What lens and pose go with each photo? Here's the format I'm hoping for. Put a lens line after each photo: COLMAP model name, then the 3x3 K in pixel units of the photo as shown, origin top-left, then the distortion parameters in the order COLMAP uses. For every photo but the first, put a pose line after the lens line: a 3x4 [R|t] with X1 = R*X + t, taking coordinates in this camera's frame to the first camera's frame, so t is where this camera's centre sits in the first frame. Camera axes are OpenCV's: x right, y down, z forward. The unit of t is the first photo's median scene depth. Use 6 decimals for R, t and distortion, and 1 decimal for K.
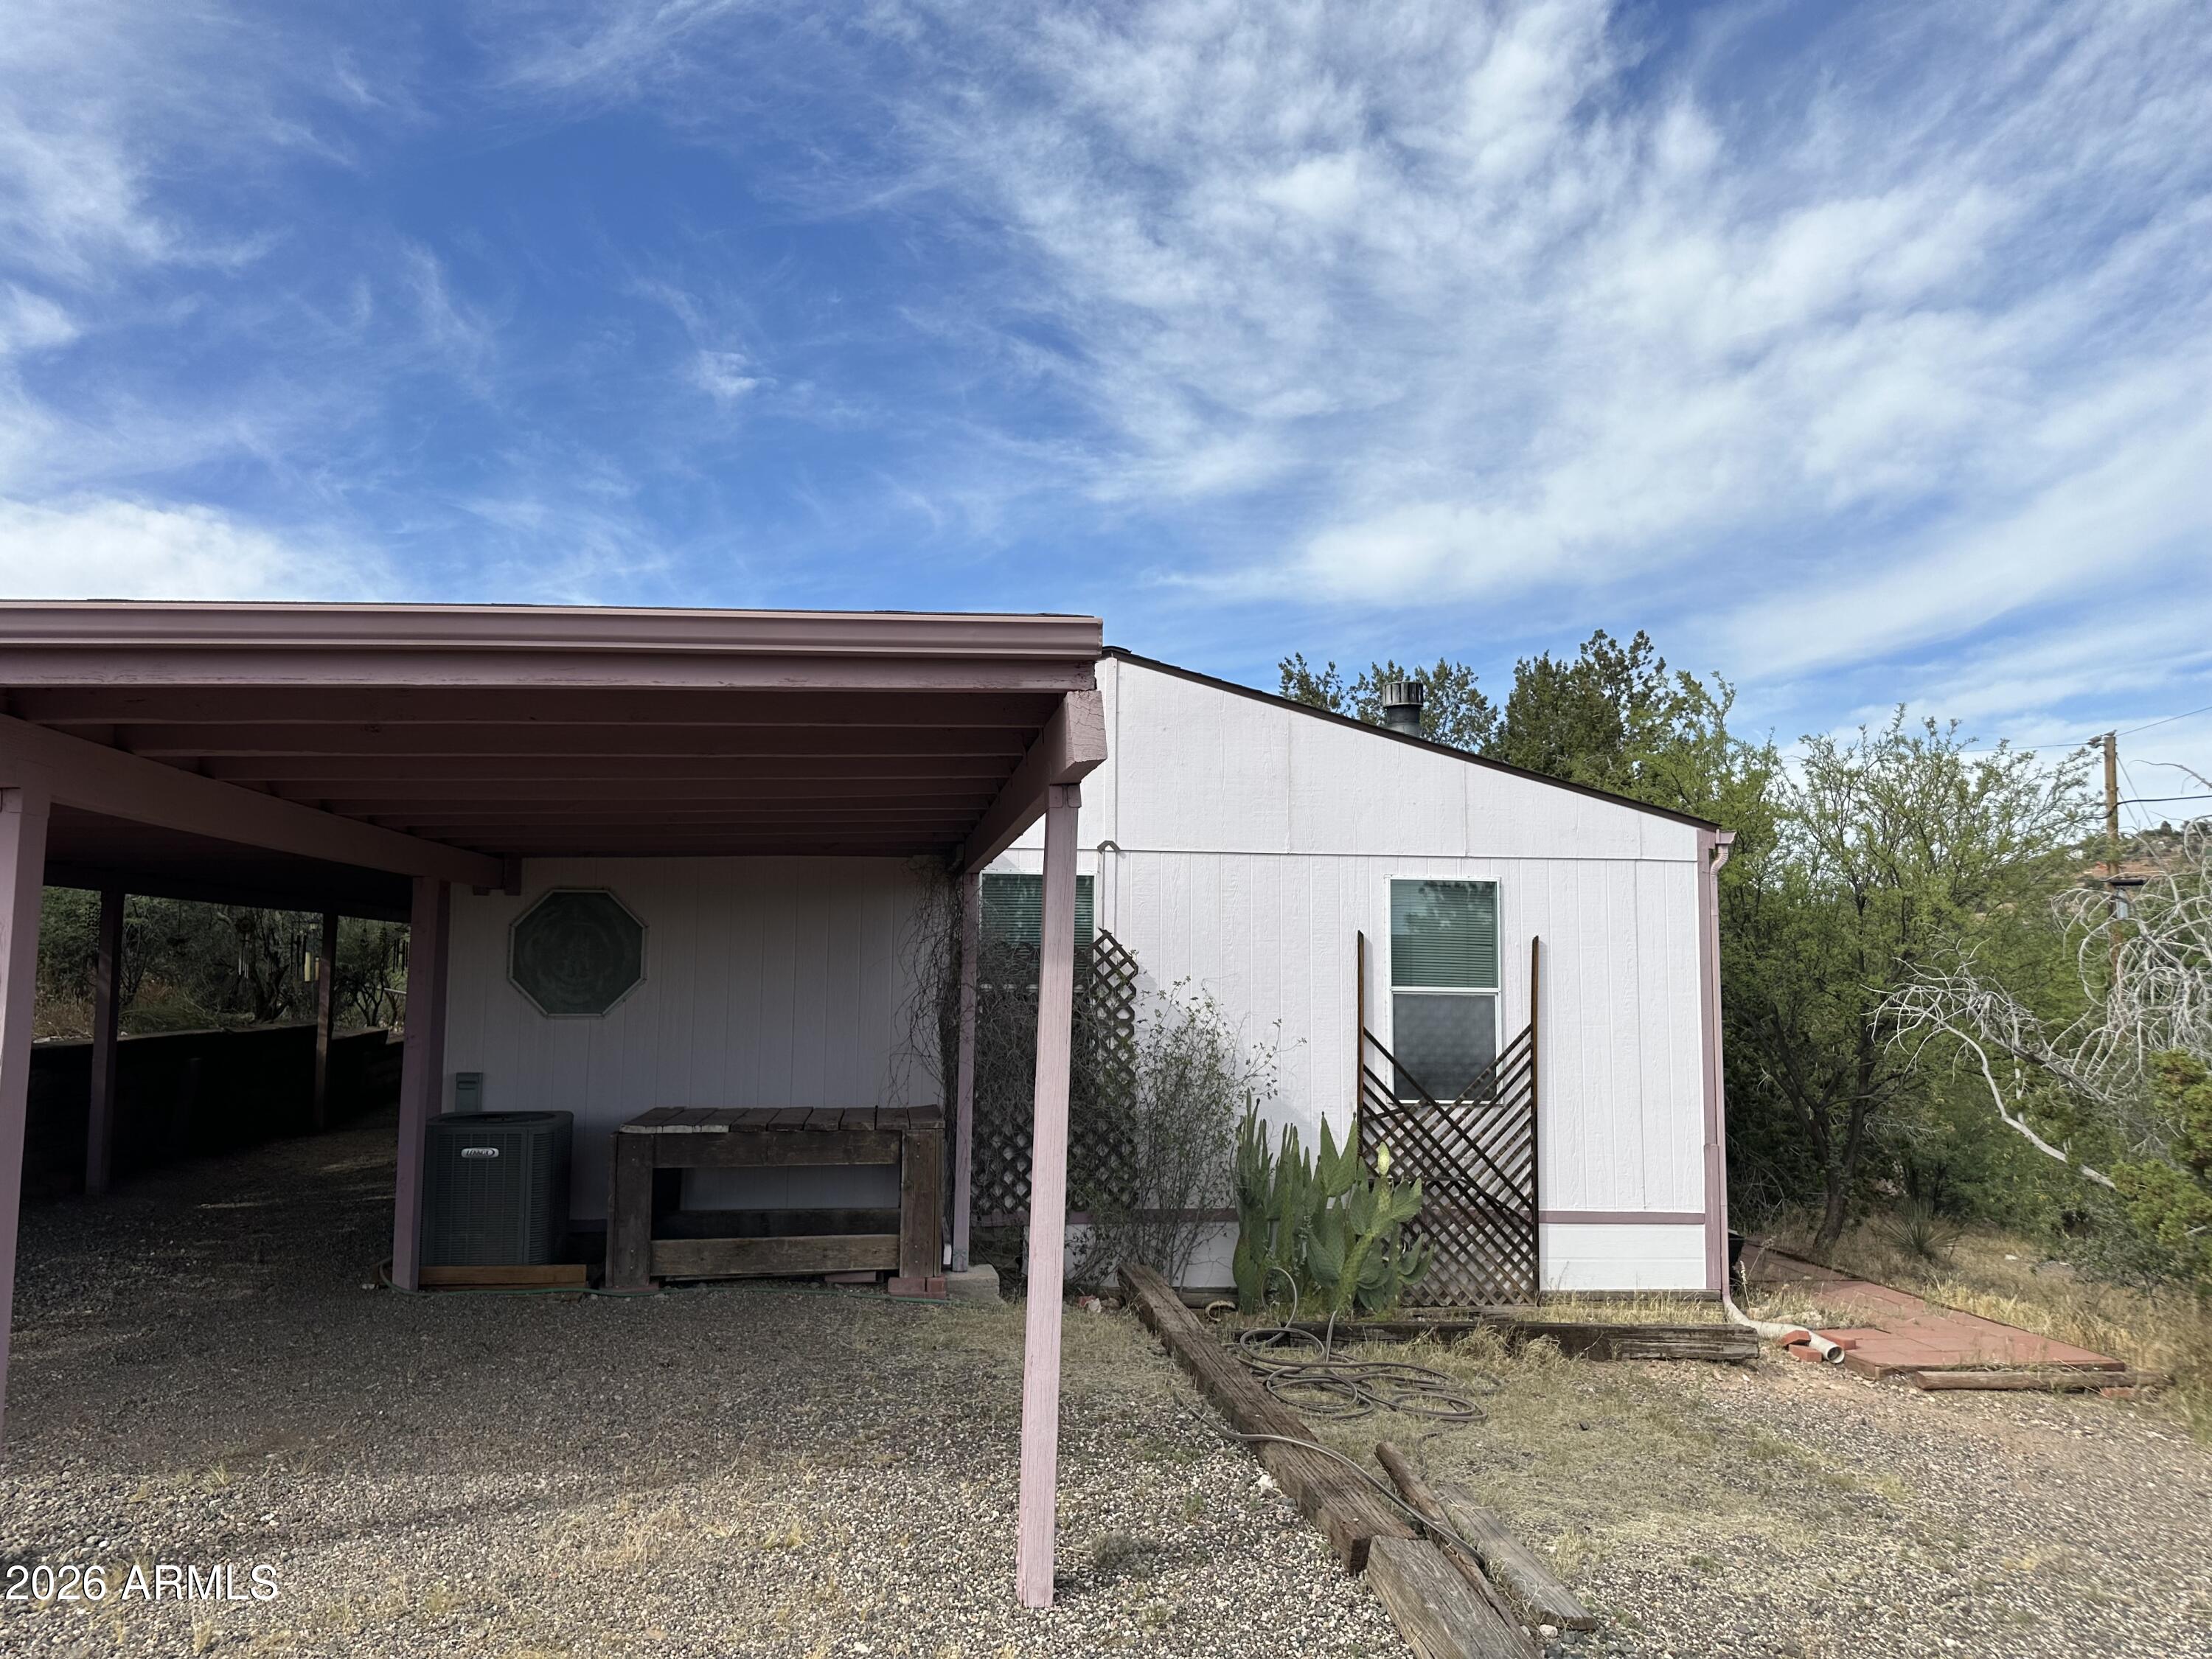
lens RADIAL K [[1597.2, 0, 1106.0], [0, 1597.2, 829.5], [0, 0, 1]] dist [0.133805, -0.201600]
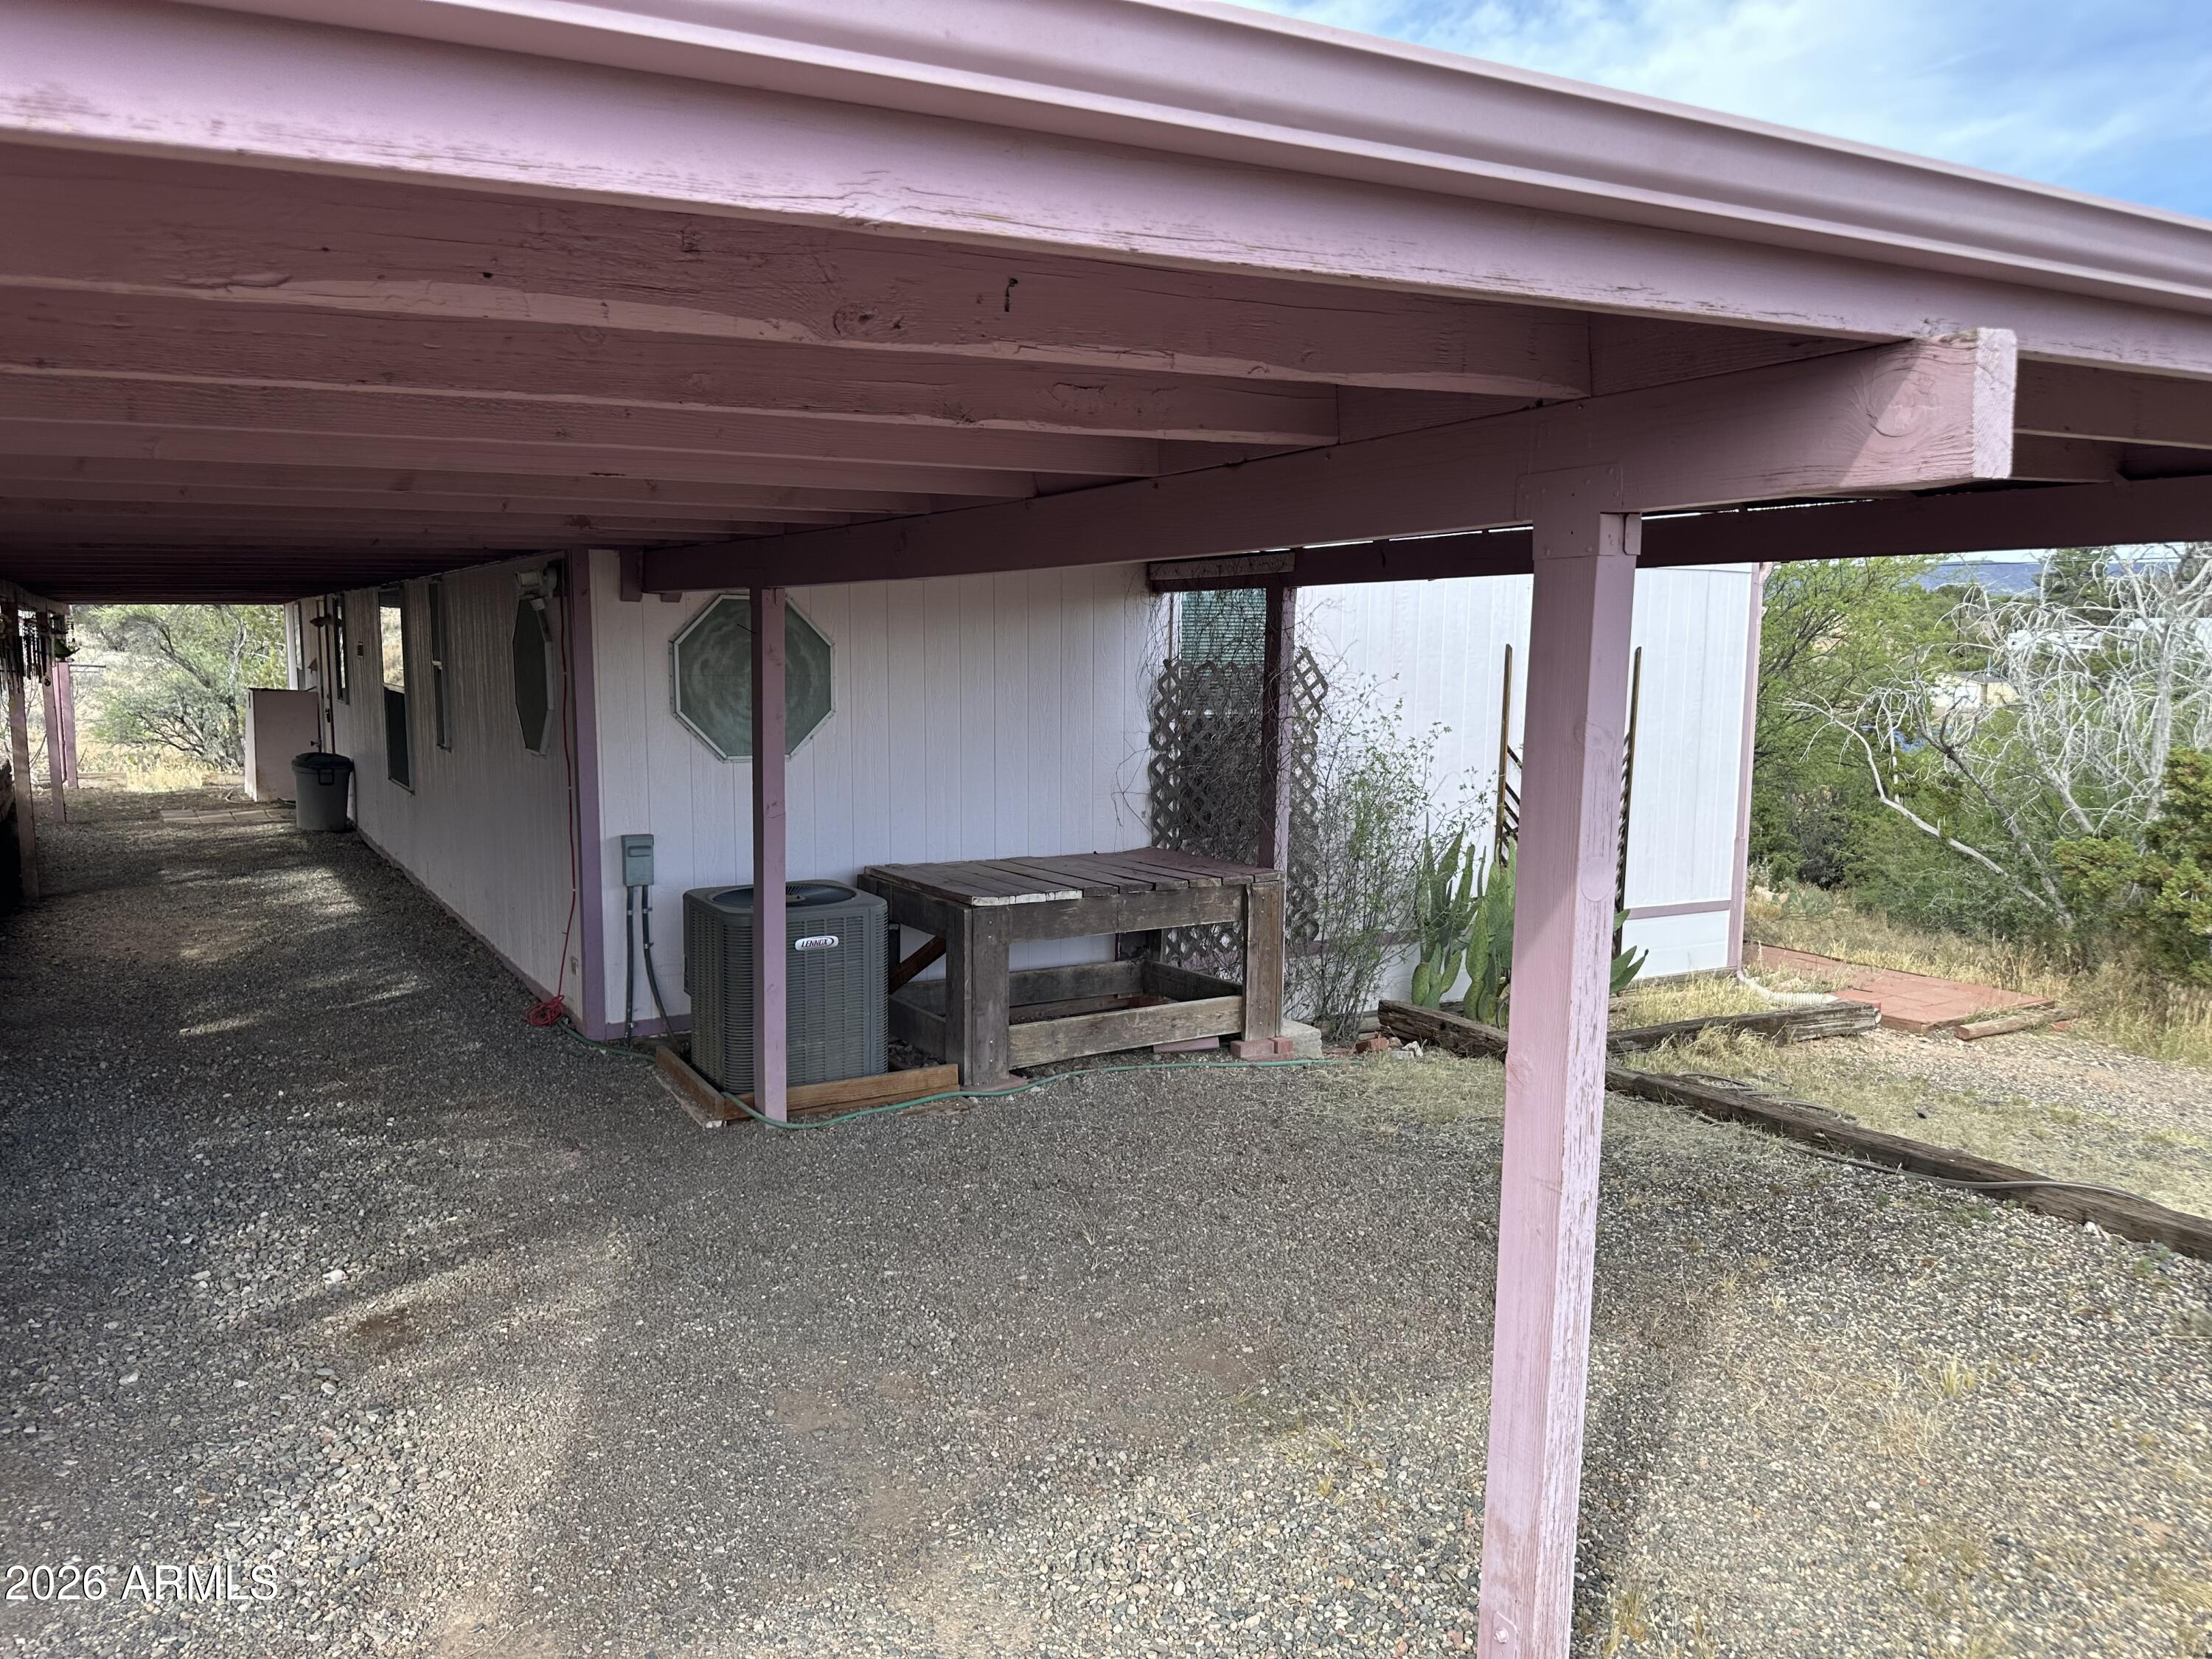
lens RADIAL K [[1597.2, 0, 1106.0], [0, 1597.2, 829.5], [0, 0, 1]] dist [0.133805, -0.201600]
pose [[0.911161, -0.047801, 0.409268, -0.526823], [-0.038290, 0.979128, 0.199604, -0.014874], [-0.410268, -0.197542, 0.890313, 0.236933]]
